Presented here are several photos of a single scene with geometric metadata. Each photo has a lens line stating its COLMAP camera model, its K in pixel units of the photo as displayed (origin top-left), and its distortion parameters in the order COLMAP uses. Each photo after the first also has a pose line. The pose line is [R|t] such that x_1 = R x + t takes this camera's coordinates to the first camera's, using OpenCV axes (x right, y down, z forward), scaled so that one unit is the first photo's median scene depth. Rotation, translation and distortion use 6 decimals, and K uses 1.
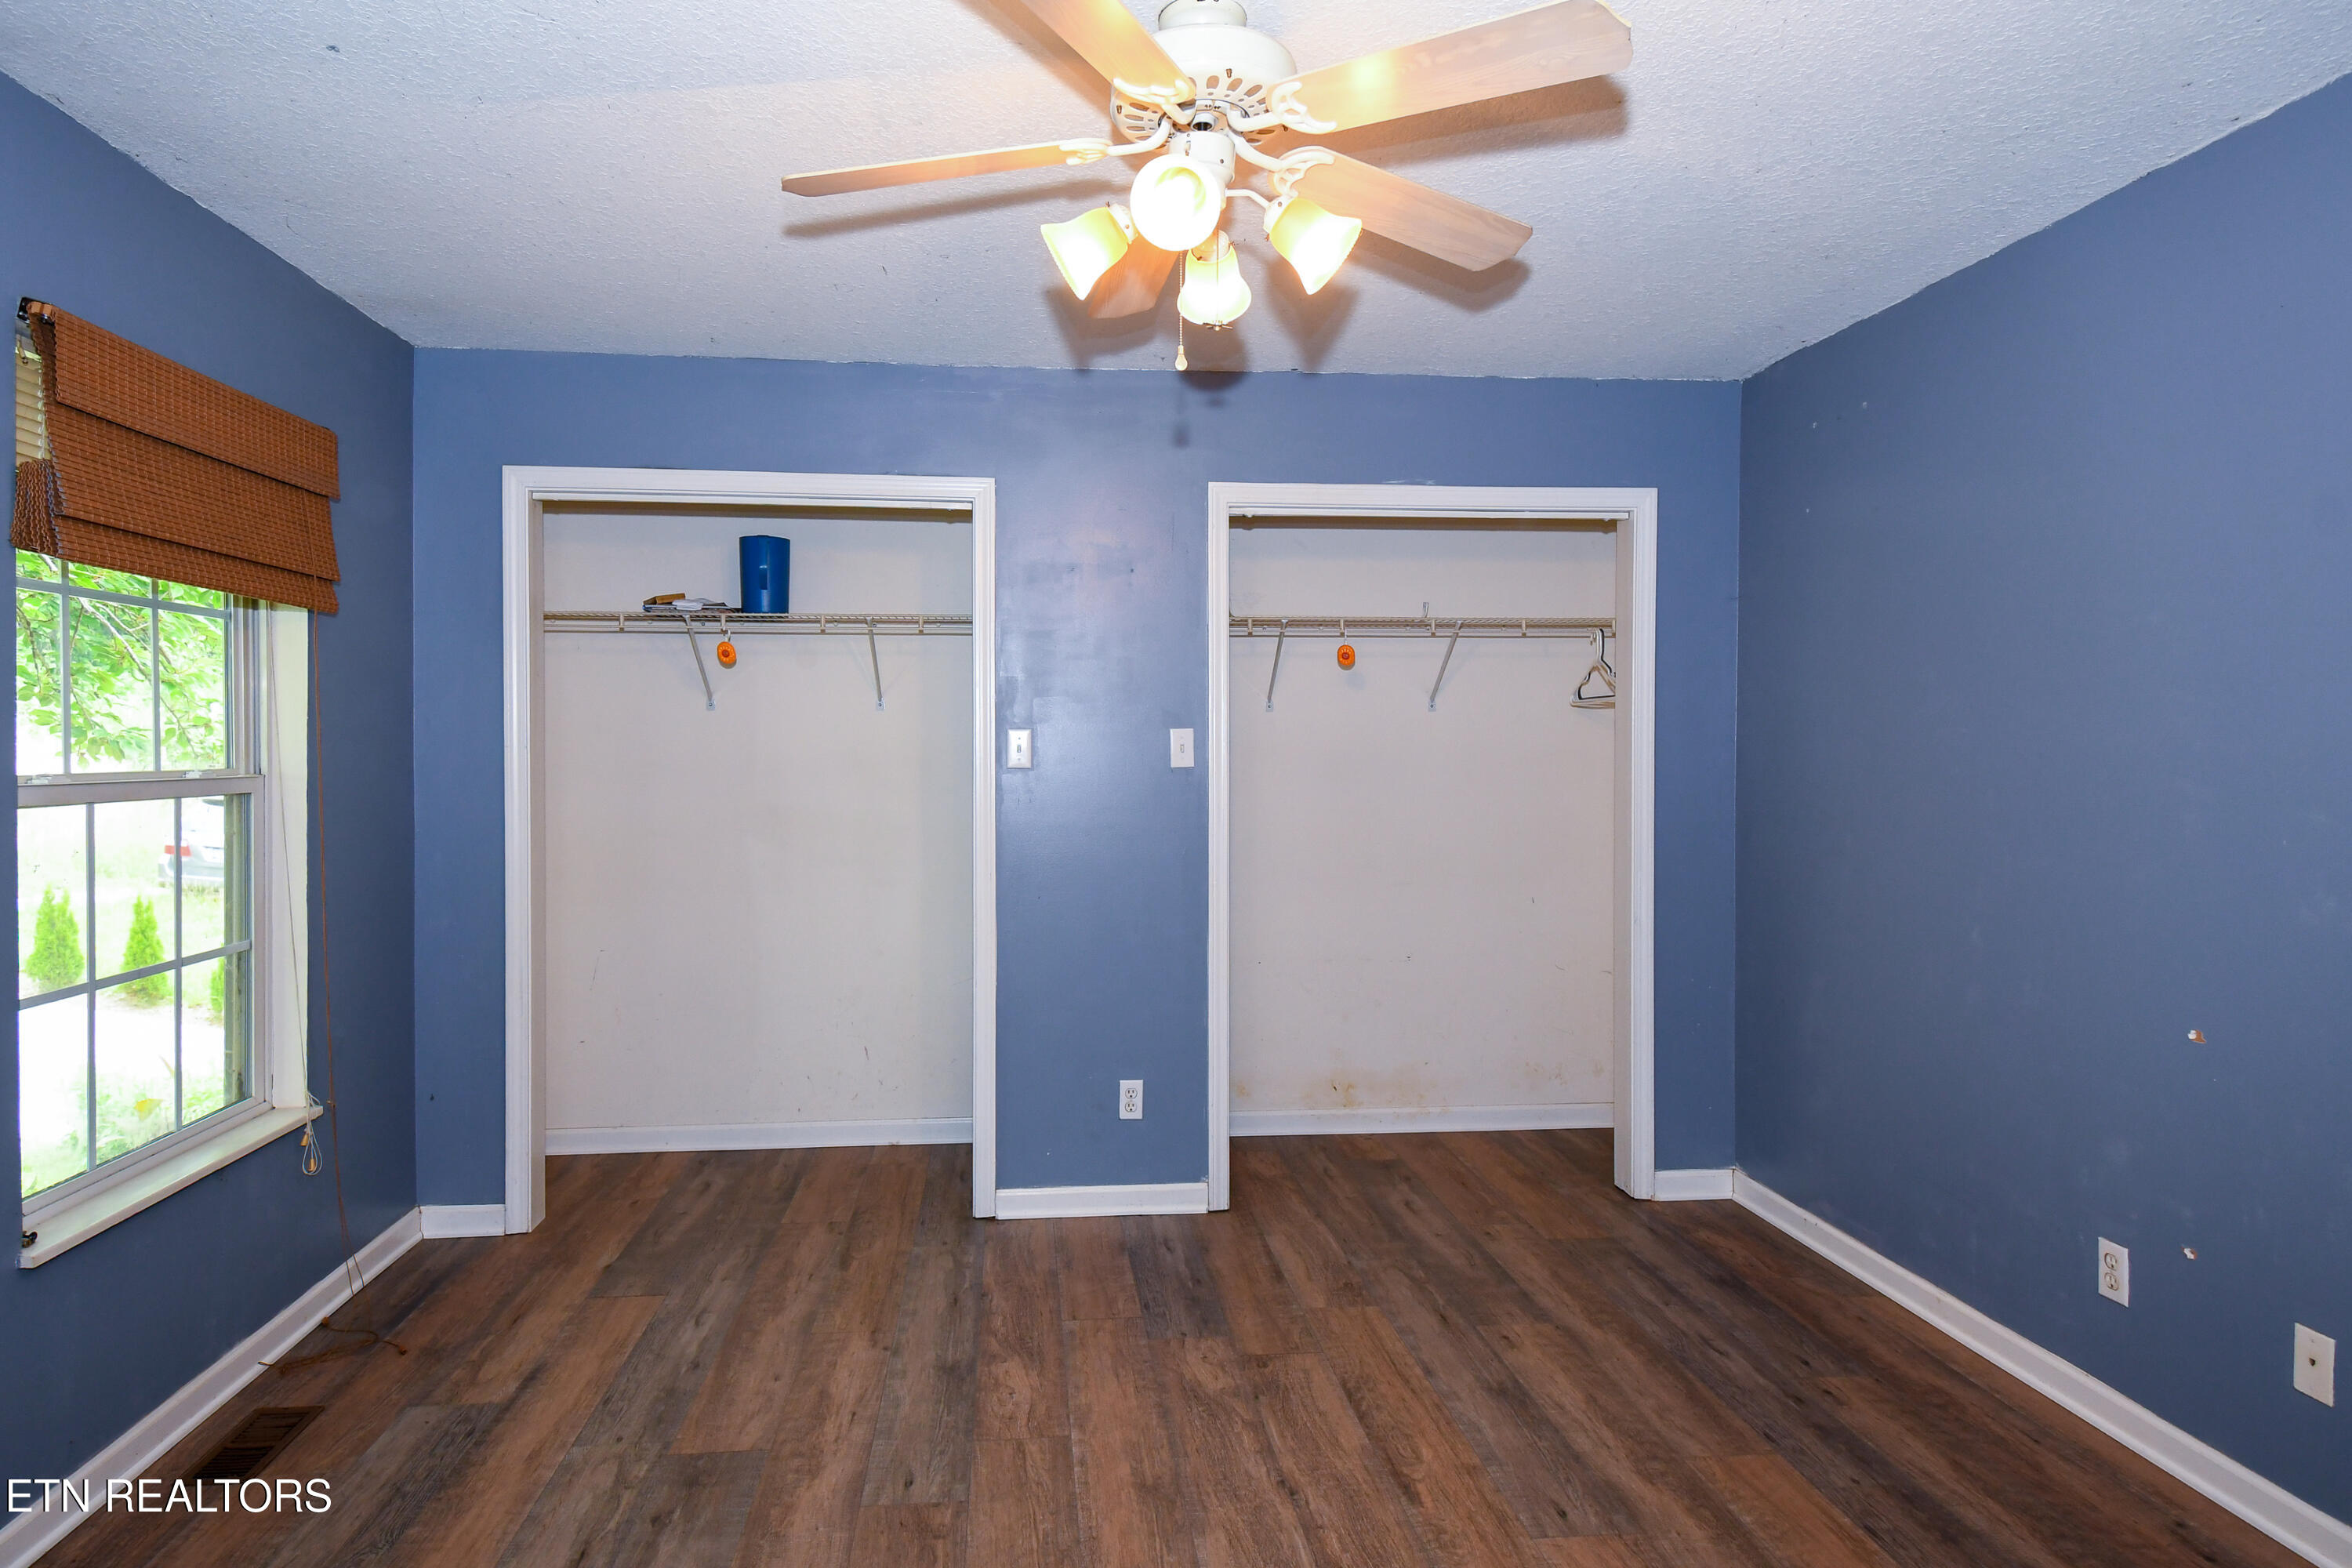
lens RADIAL K [[1303.9, 0, 1128.9], [0, 1303.9, 764.7], [0, 0, 1]] dist [0.043046, -0.039575]
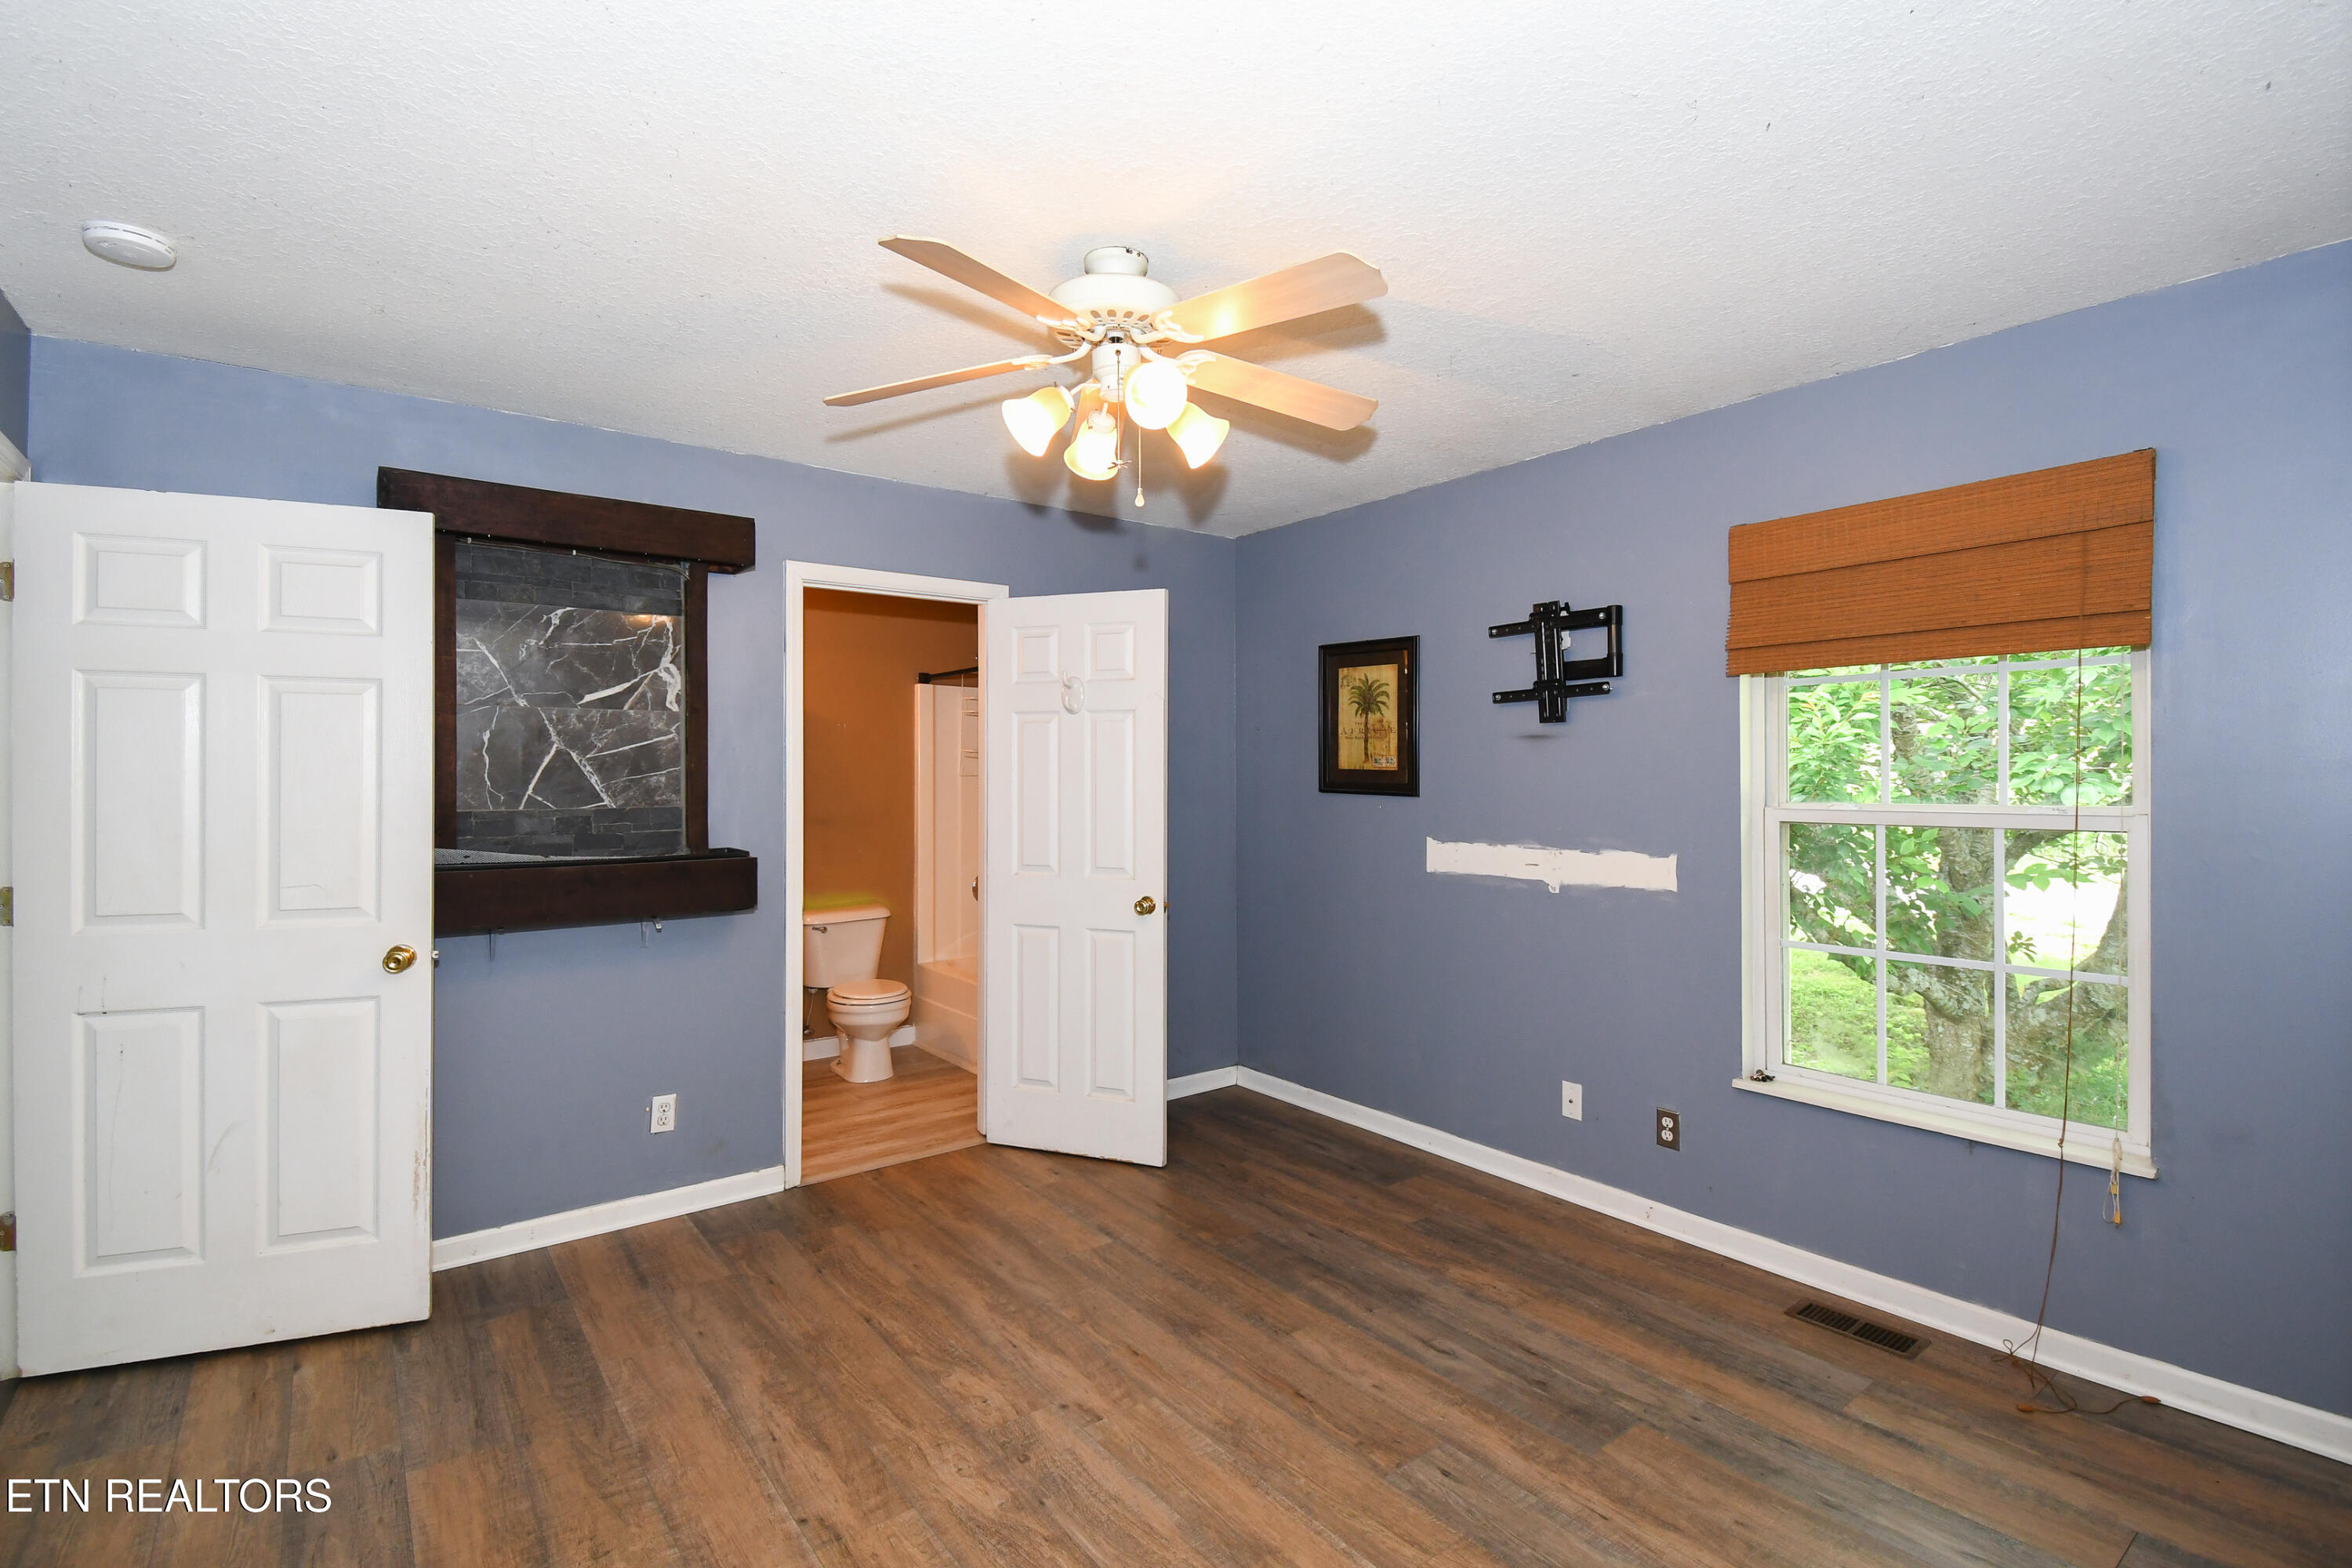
lens RADIAL K [[1082.6, 0, 1163.1], [0, 1082.6, 766.7], [0, 0, 1]] dist [0.033516, -0.028130]
pose [[-0.849248, -0.001434, -0.527993, 0.401821], [-0.003426, 0.999990, 0.002796, -0.028338], [0.527983, 0.004184, -0.849244, 1.304899]]
